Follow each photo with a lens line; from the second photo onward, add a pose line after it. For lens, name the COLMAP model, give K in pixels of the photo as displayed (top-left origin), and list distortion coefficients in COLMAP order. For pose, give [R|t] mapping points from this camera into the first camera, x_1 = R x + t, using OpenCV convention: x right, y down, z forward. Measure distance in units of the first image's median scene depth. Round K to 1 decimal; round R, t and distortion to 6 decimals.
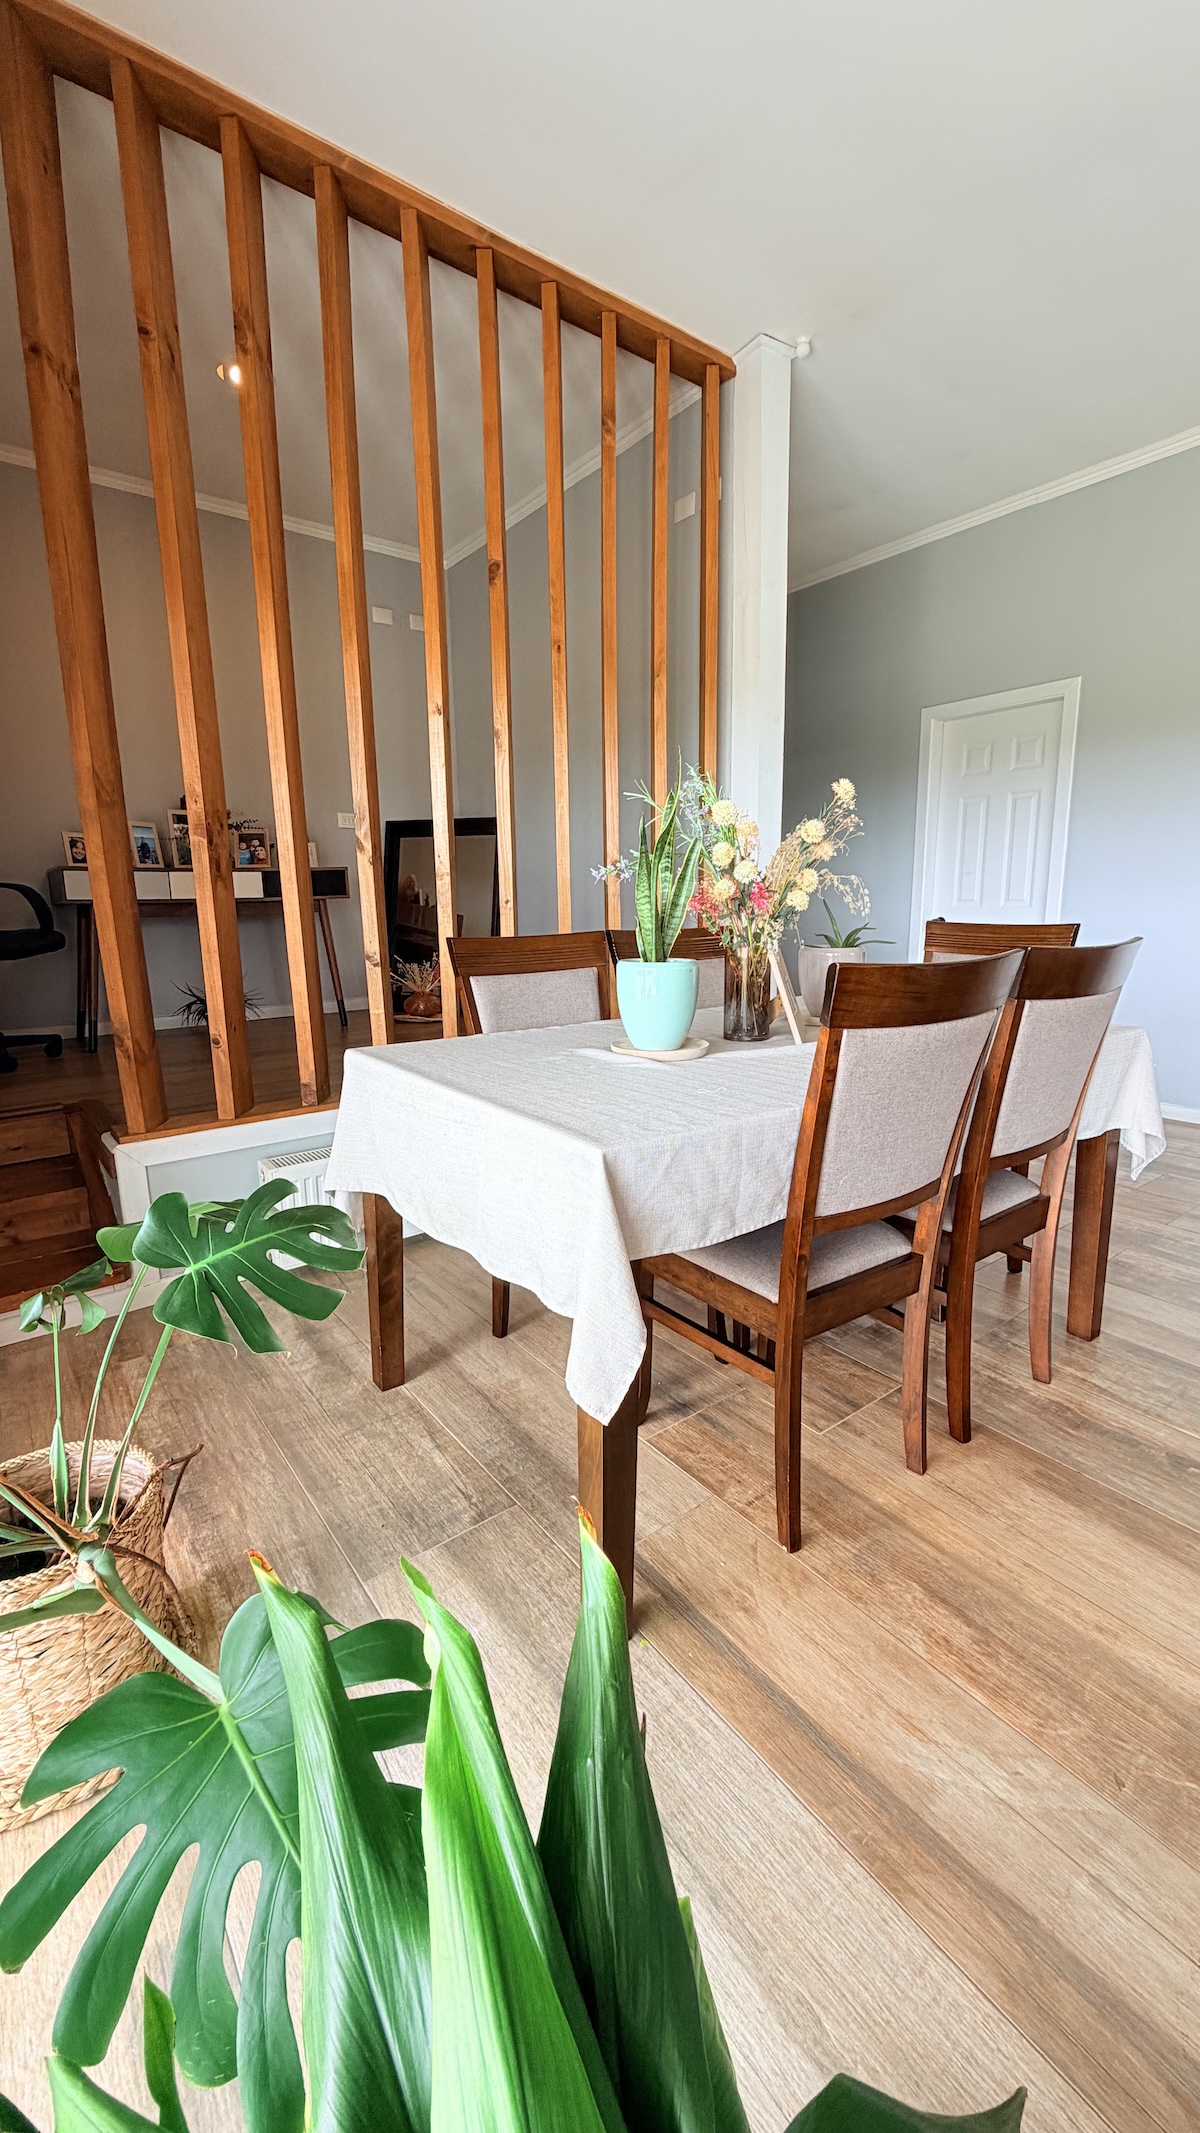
lens RADIAL K [[854.4, 0, 600.0], [0, 854.4, 1066.5], [0, 0, 1]] dist [0.001111, 0.000055]
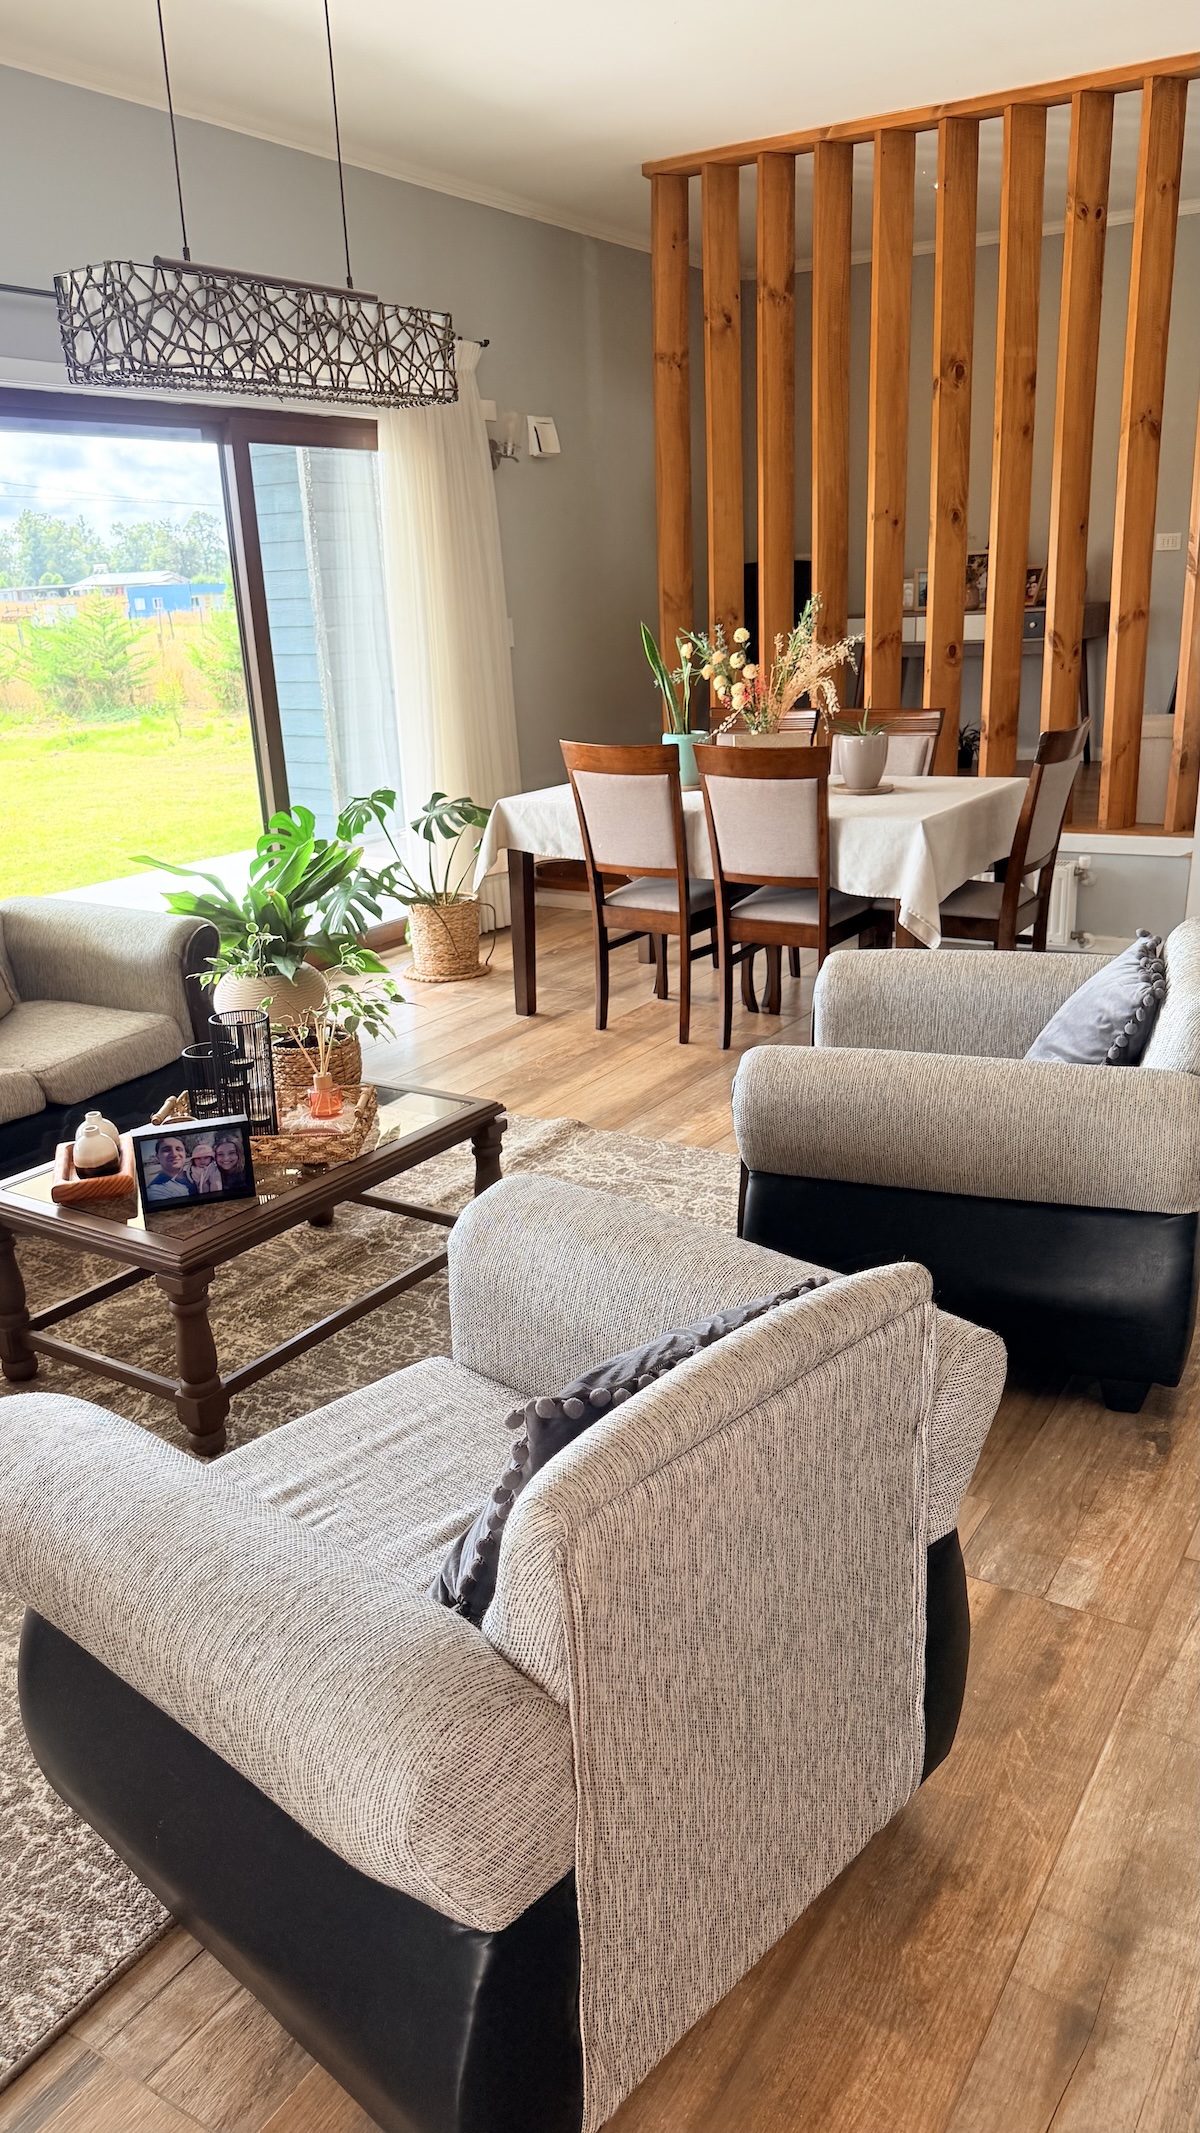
lens RADIAL K [[1509.6, 0, 600.0], [0, 1509.6, 1066.5], [0, 0, 1]] dist [0.005609, -0.000224]
pose [[0.342942, 0.277194, -0.897527, 2.223477], [-0.141123, 0.959829, 0.242514, -0.145768], [0.928696, 0.043493, 0.368284, -0.212870]]
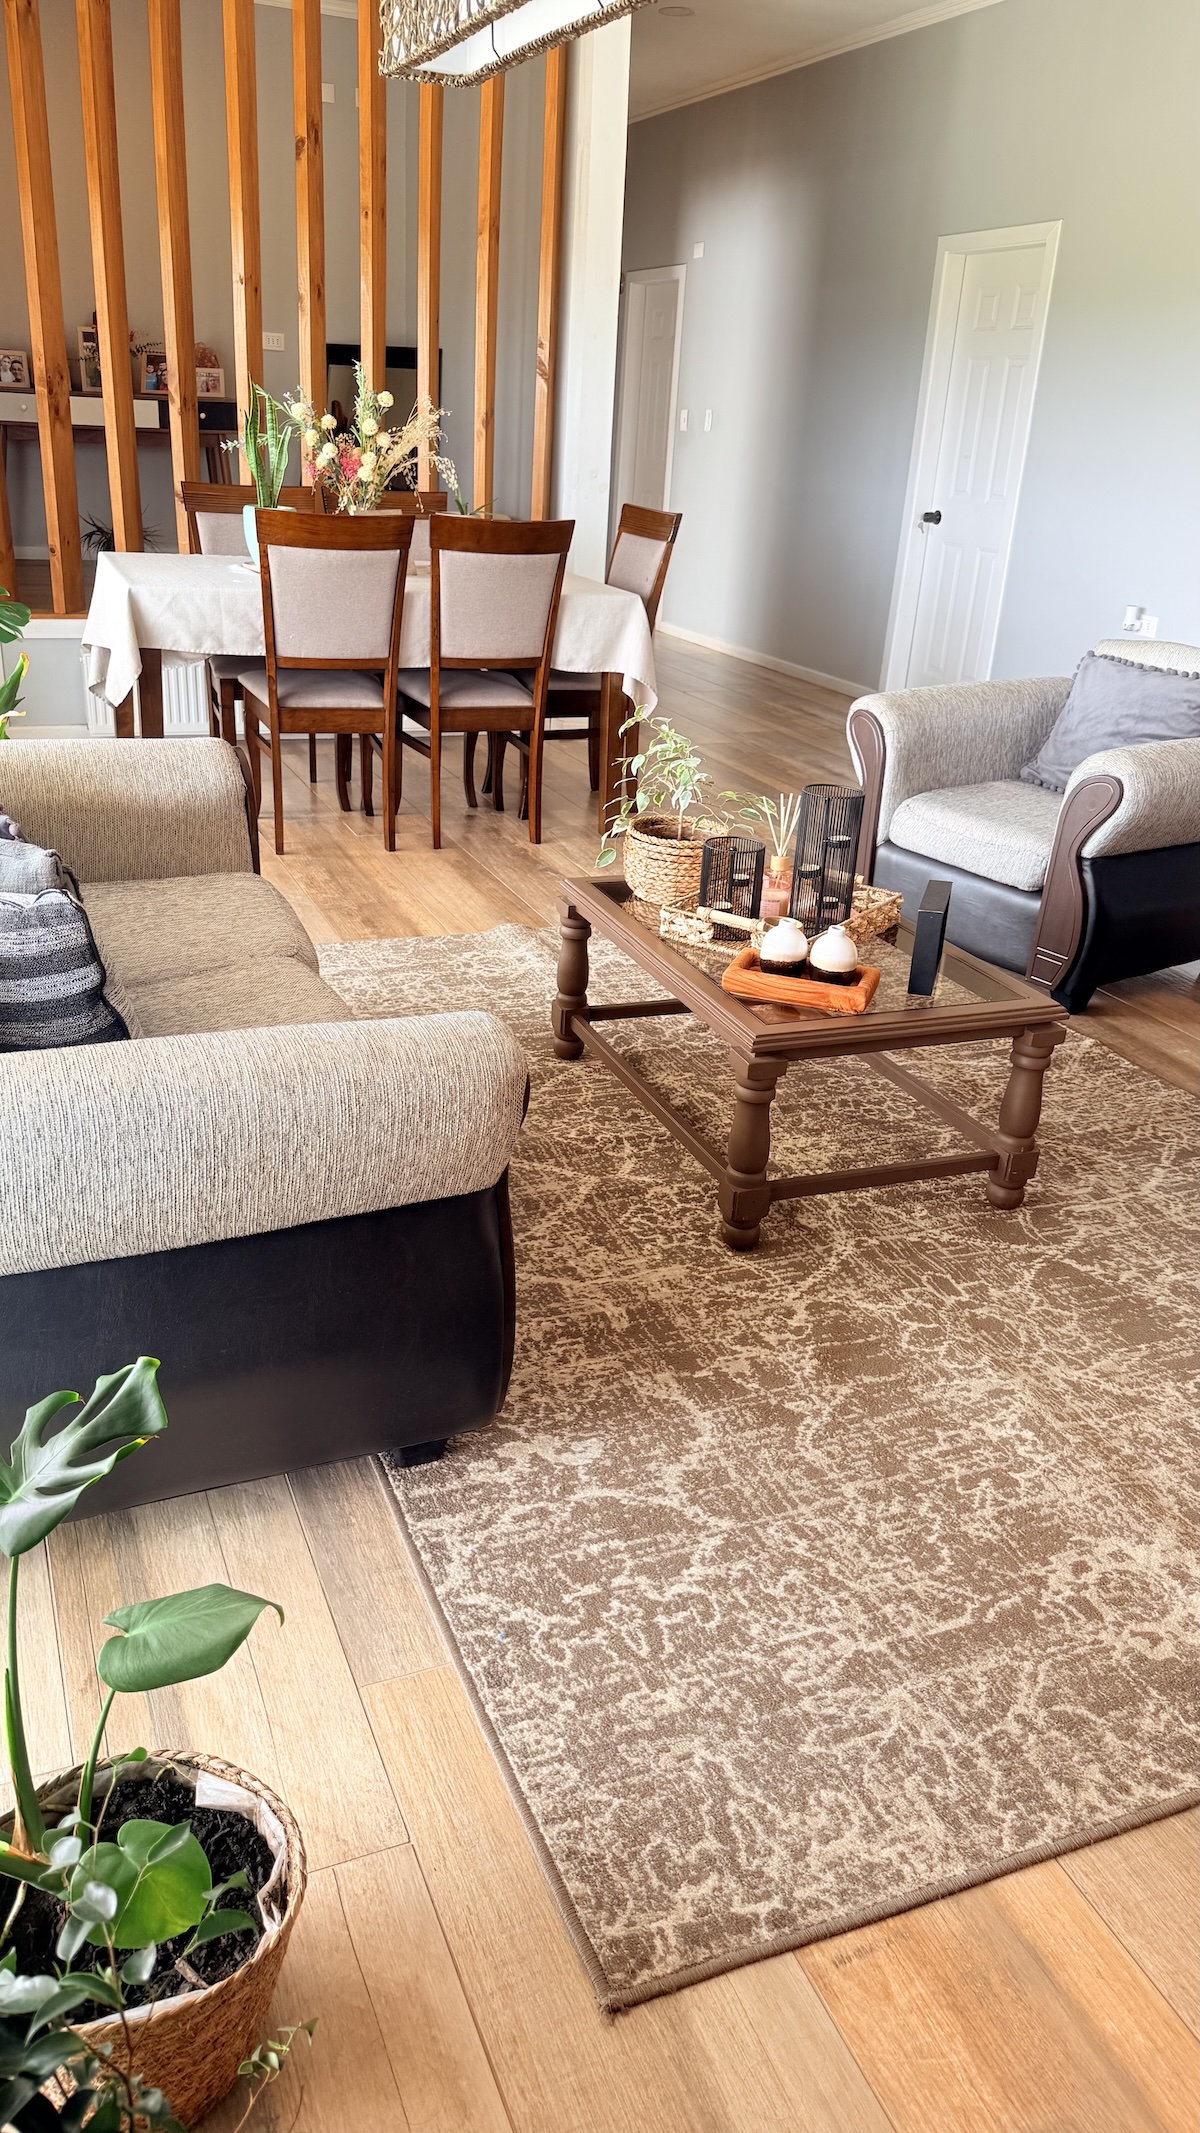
lens RADIAL K [[1509.6, 0, 600.0], [0, 1509.6, 1066.5], [0, 0, 1]] dist [0.005609, -0.000224]
pose [[0.967566, 0.157659, -0.197384, 1.000064], [-0.113800, 0.969600, 0.216622, 0.147880], [0.225536, -0.187133, 0.956093, -1.250022]]
